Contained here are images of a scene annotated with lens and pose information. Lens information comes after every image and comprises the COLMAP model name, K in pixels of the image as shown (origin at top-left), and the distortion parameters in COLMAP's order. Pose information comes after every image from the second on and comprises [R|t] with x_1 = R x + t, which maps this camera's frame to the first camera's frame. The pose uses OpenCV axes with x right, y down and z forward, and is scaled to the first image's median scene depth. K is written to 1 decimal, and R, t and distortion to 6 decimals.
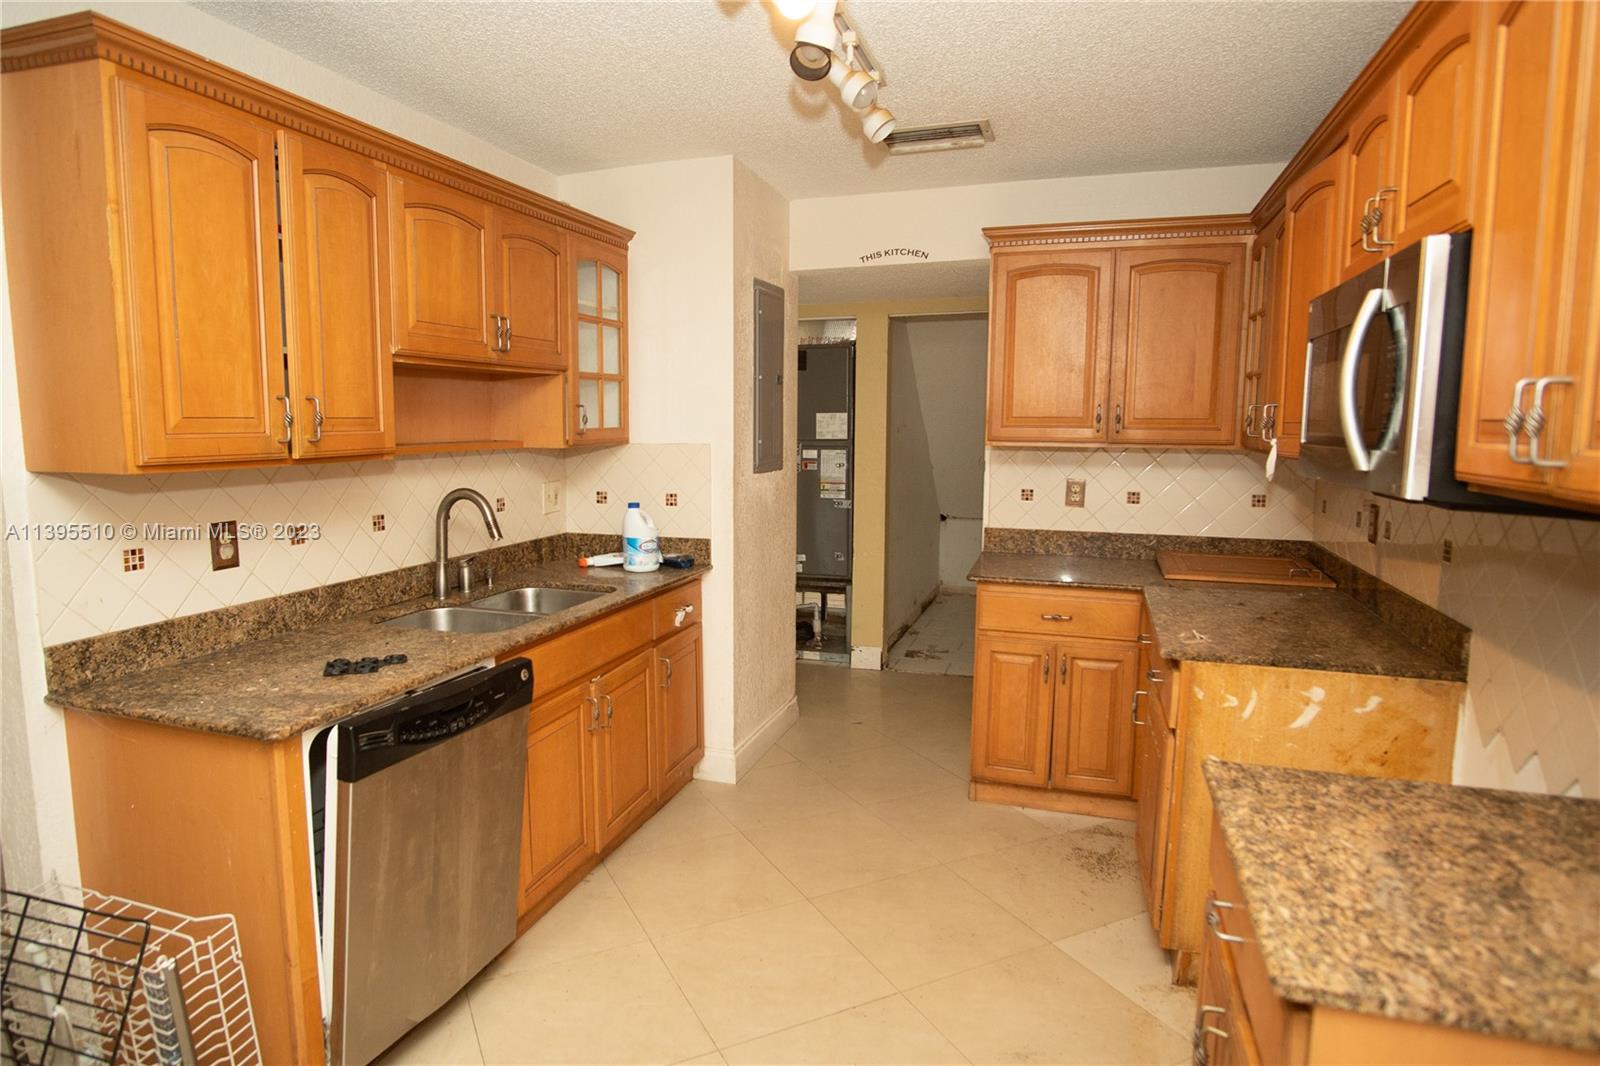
lens RADIAL K [[922.3, 0, 833.7], [0, 922.3, 530.8], [0, 0, 1]] dist [-0.035815, 0.010395]
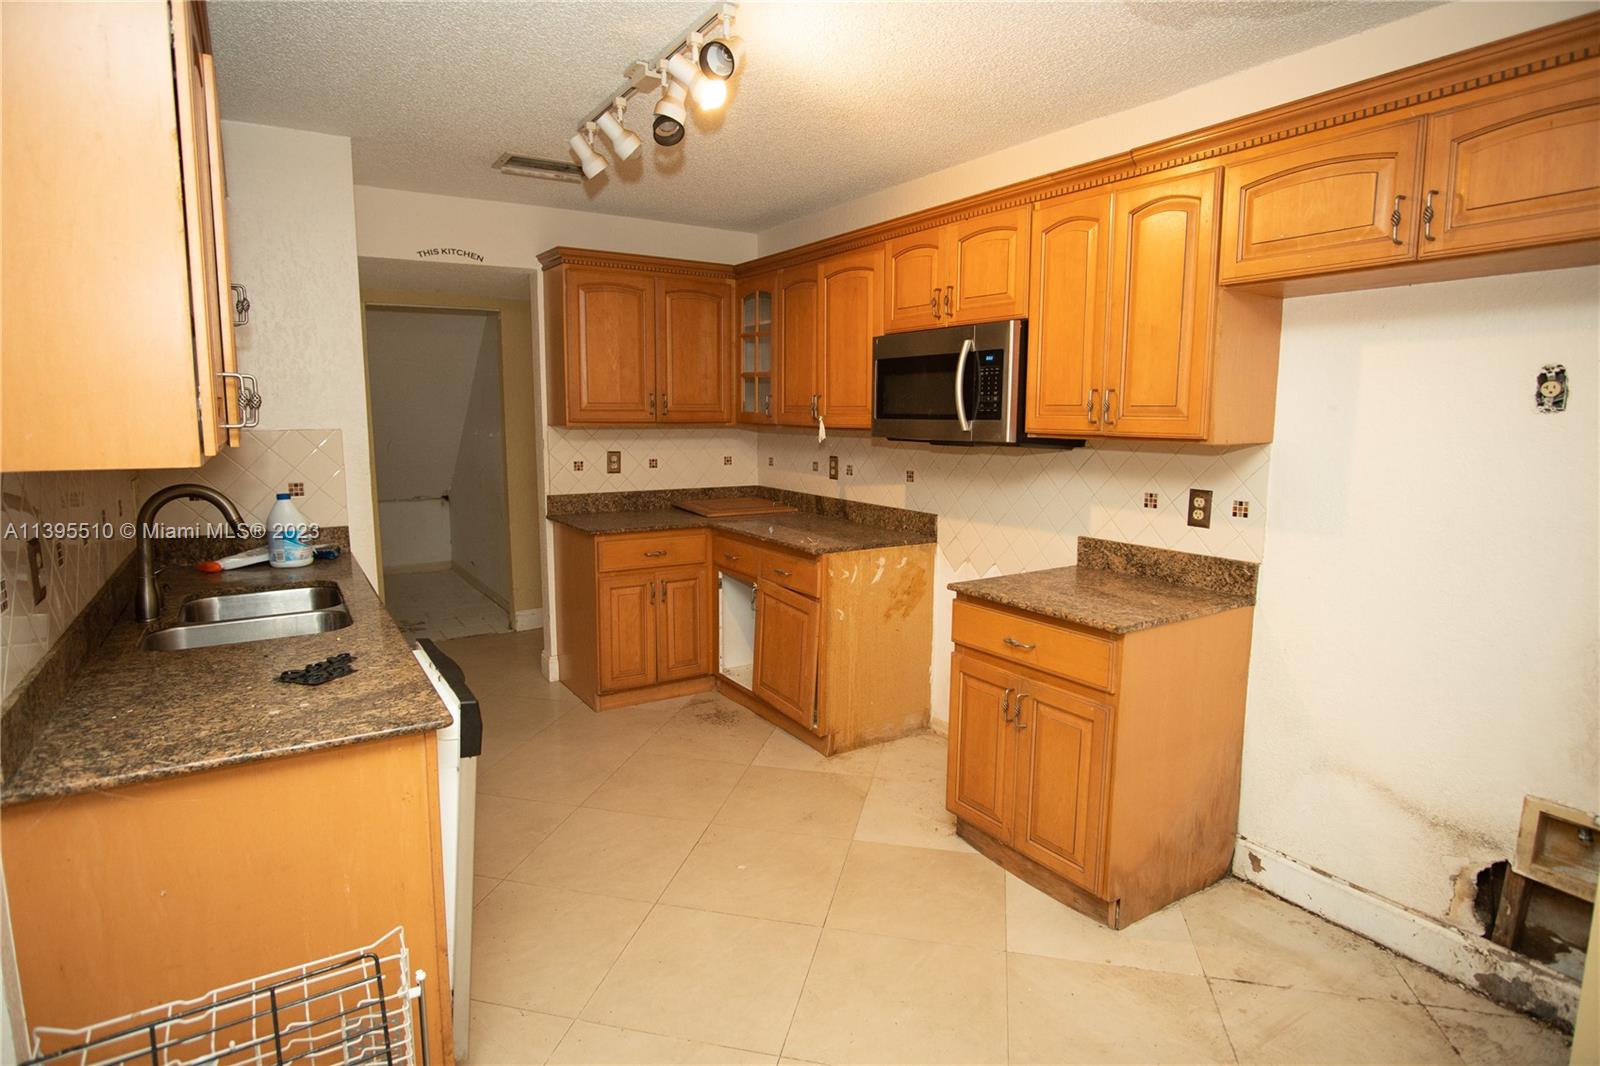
lens RADIAL K [[851.8, 0, 797.6], [0, 851.8, 533.2], [0, 0, 1]] dist [-0.035307, 0.010066]
pose [[0.621724, -0.112052, 0.775179, -0.590614], [0.090551, 0.993360, 0.070965, -0.004393], [-0.777984, 0.026073, 0.627743, 0.067067]]
